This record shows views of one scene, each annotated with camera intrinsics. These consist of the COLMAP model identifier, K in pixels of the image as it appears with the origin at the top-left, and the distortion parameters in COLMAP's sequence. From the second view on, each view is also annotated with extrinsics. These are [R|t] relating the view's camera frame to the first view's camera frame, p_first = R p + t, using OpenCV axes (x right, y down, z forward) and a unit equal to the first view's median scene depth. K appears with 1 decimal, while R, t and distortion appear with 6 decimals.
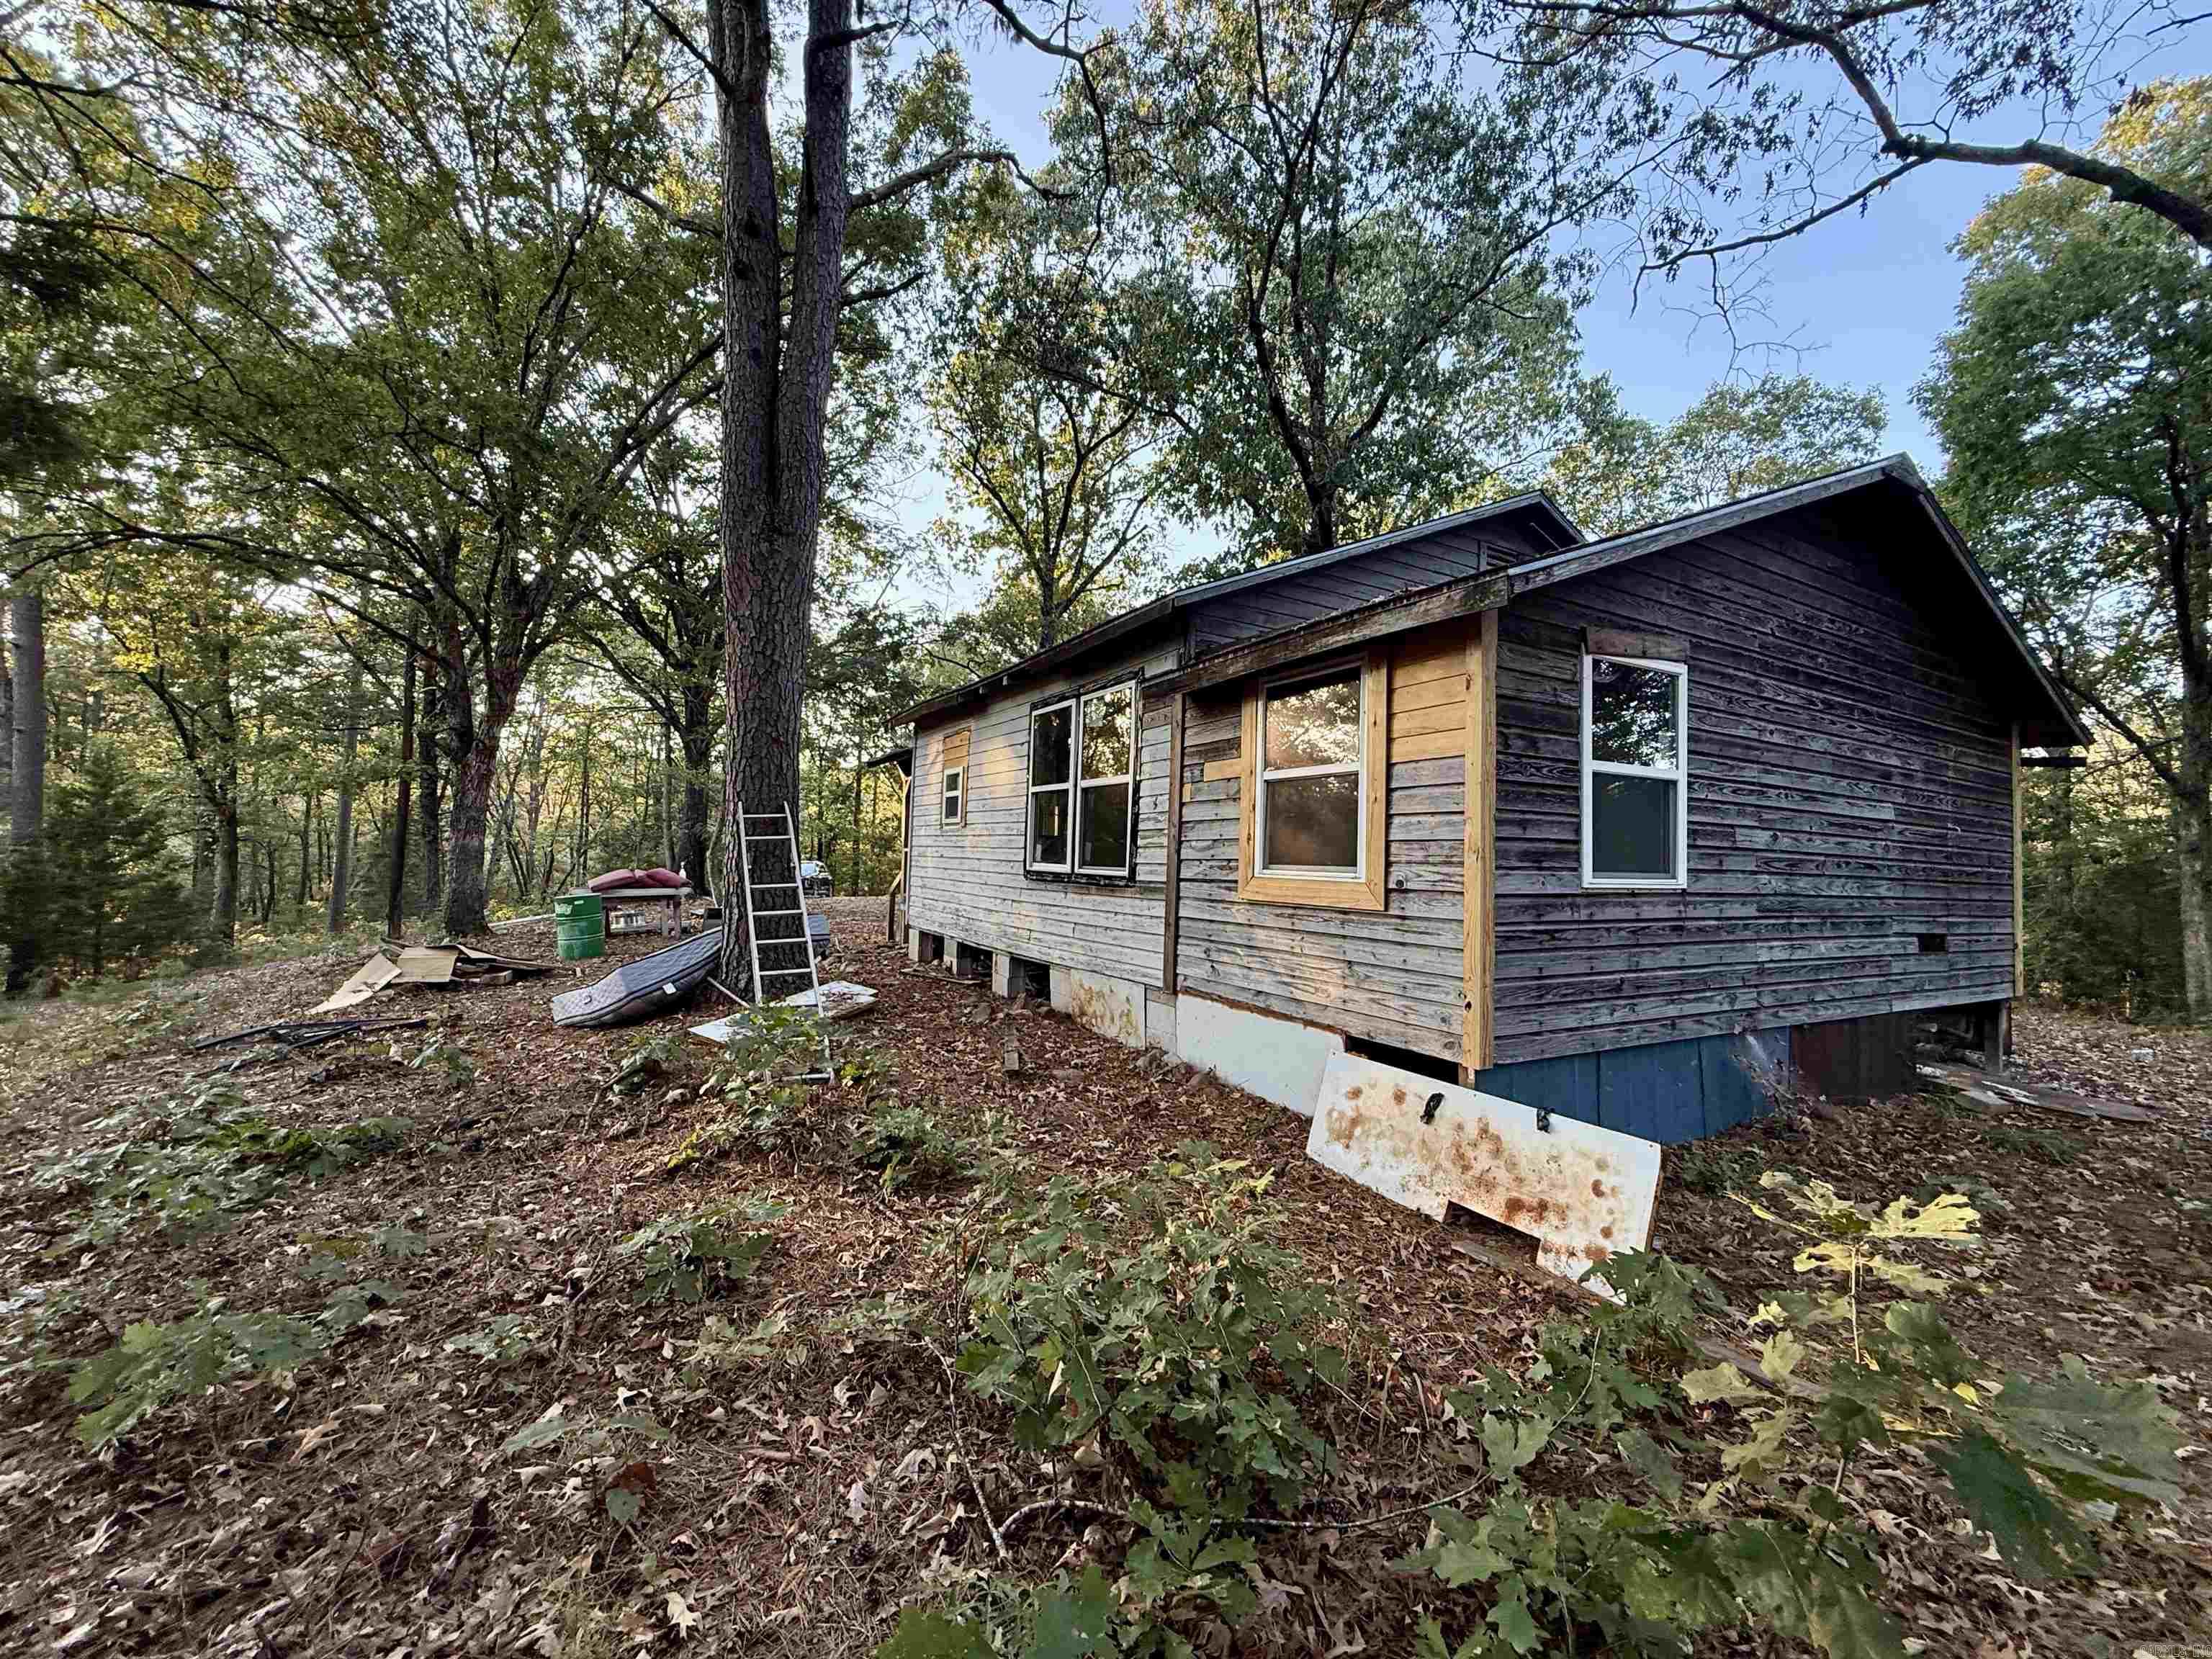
lens RADIAL K [[889.2, 0, 1106.0], [0, 889.2, 829.5], [0, 0, 1]] dist [0.000071, -0.000032]
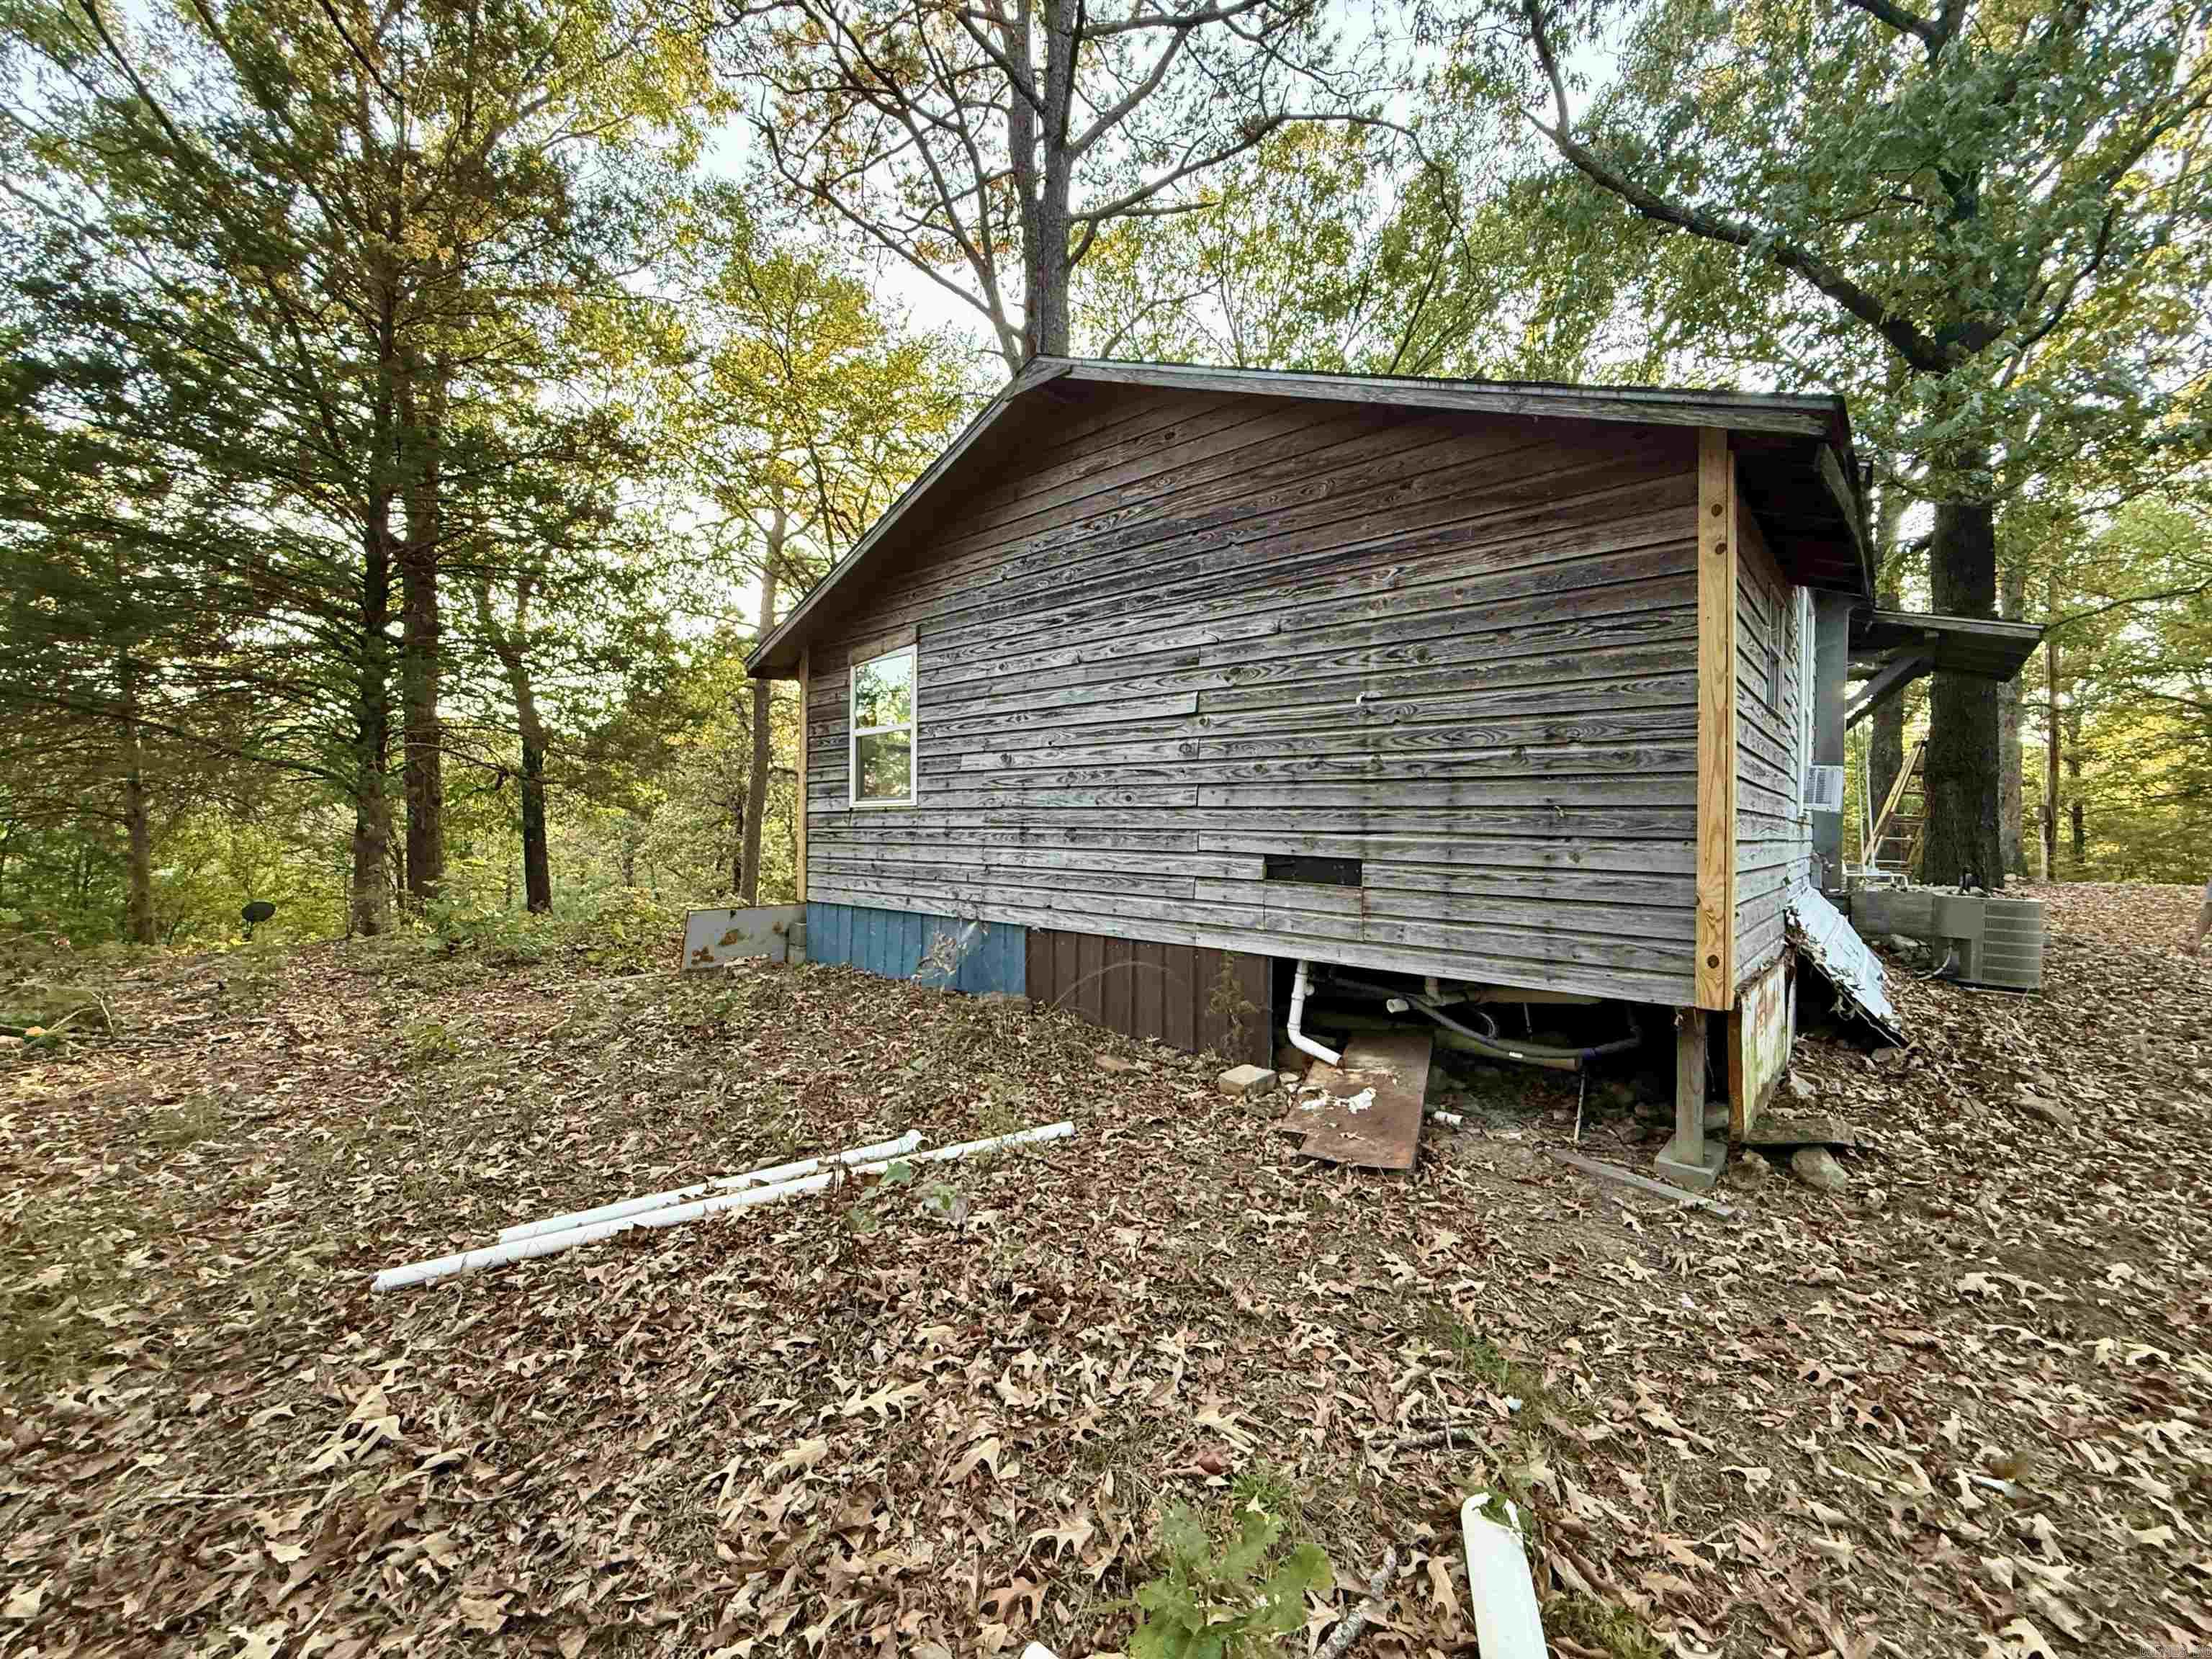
lens RADIAL K [[889.2, 0, 1106.0], [0, 889.2, 829.5], [0, 0, 1]] dist [0.000071, -0.000032]
pose [[0.316743, -0.021245, -0.948273, 2.066597], [0.038869, 0.999200, -0.009403, 0.128602], [0.947715, -0.033880, 0.317315, 0.832757]]
